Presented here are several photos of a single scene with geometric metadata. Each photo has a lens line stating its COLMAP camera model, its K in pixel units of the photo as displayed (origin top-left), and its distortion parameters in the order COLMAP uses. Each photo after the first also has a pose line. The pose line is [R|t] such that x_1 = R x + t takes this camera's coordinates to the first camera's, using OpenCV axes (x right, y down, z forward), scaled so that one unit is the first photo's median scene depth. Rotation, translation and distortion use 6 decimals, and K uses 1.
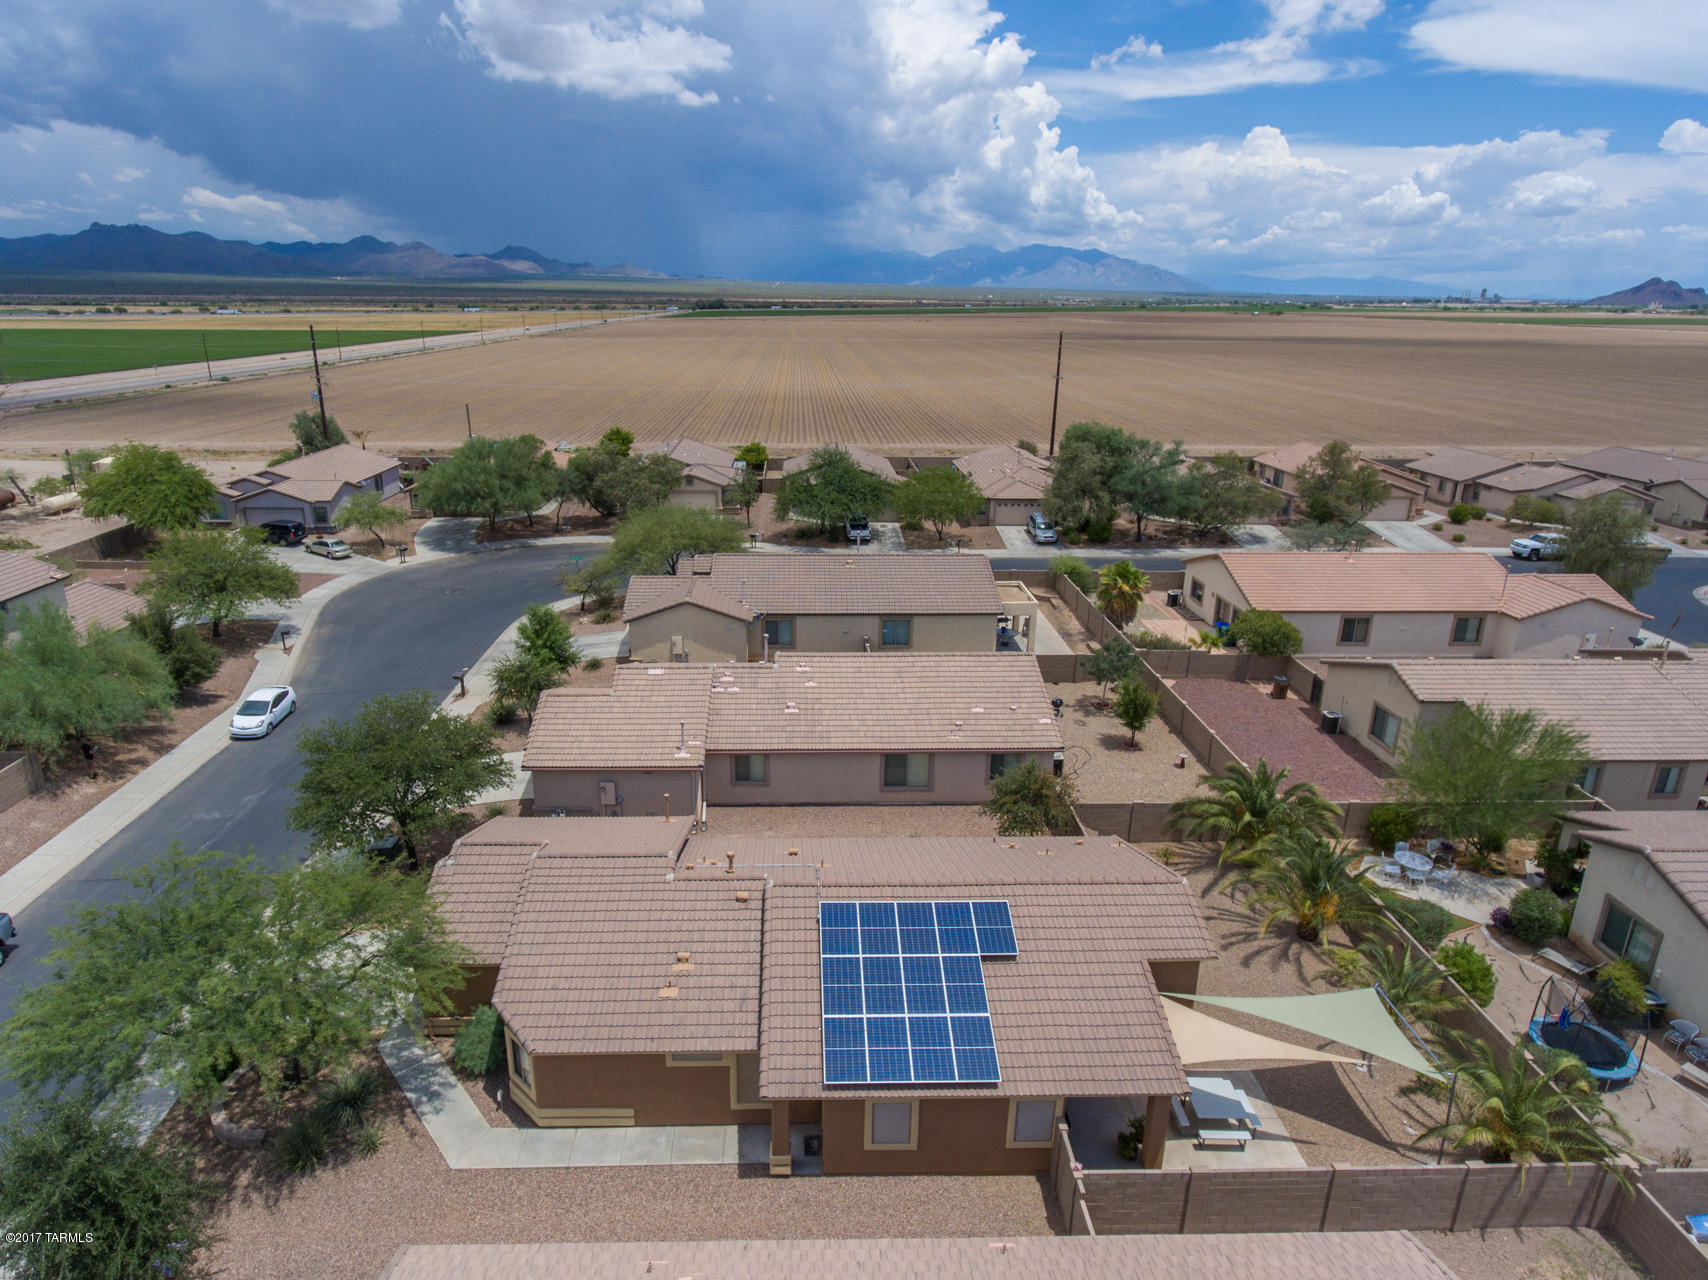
lens RADIAL K [[1008.4, 0, 841.9], [0, 1008.4, 642.5], [0, 0, 1]] dist [-0.001987, 0.000187]
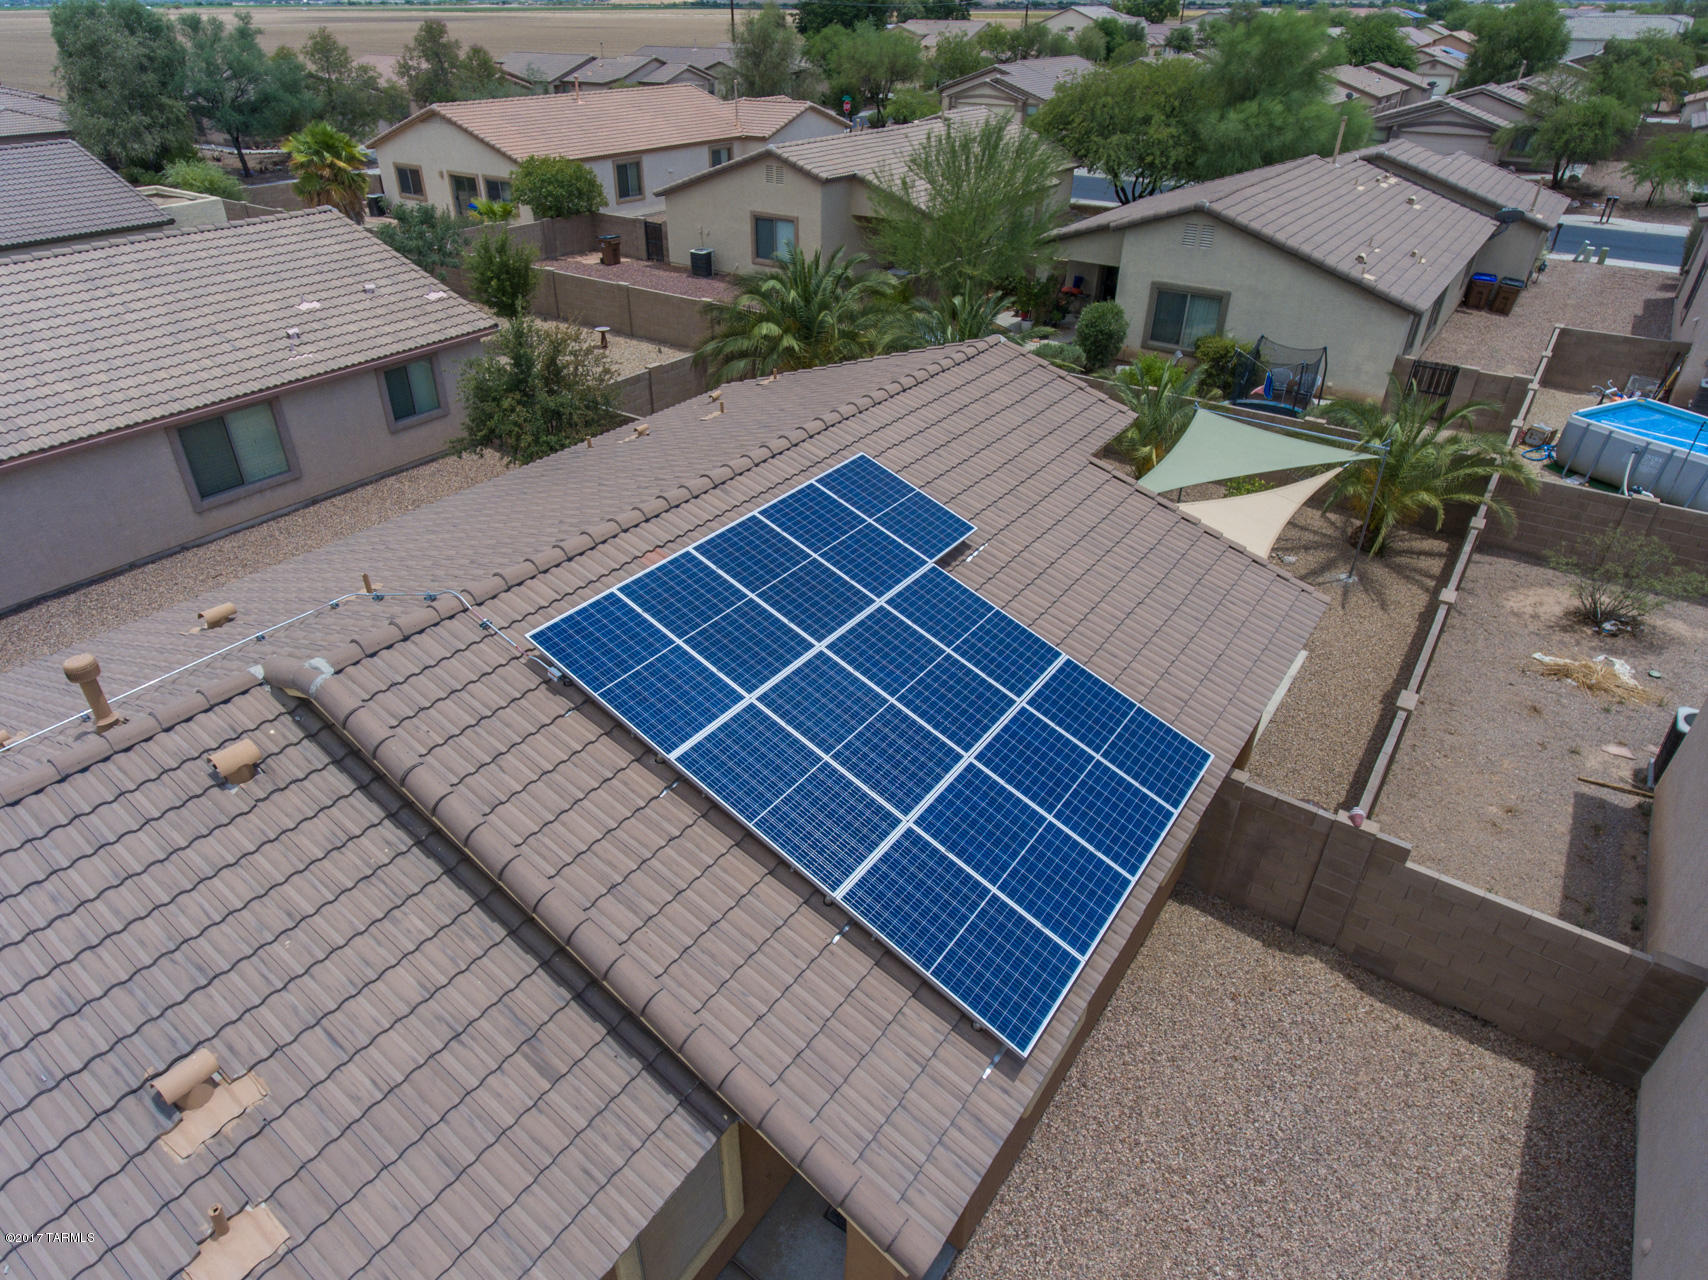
lens RADIAL K [[1008.4, 0, 839.3], [0, 1008.4, 622.9], [0, 0, 1]] dist [-0.001987, 0.000187]
pose [[0.618791, -0.428330, 0.658506, -0.156450], [0.259486, 0.902666, 0.343309, 0.161311], [-0.741461, -0.041564, 0.669707, 0.675348]]
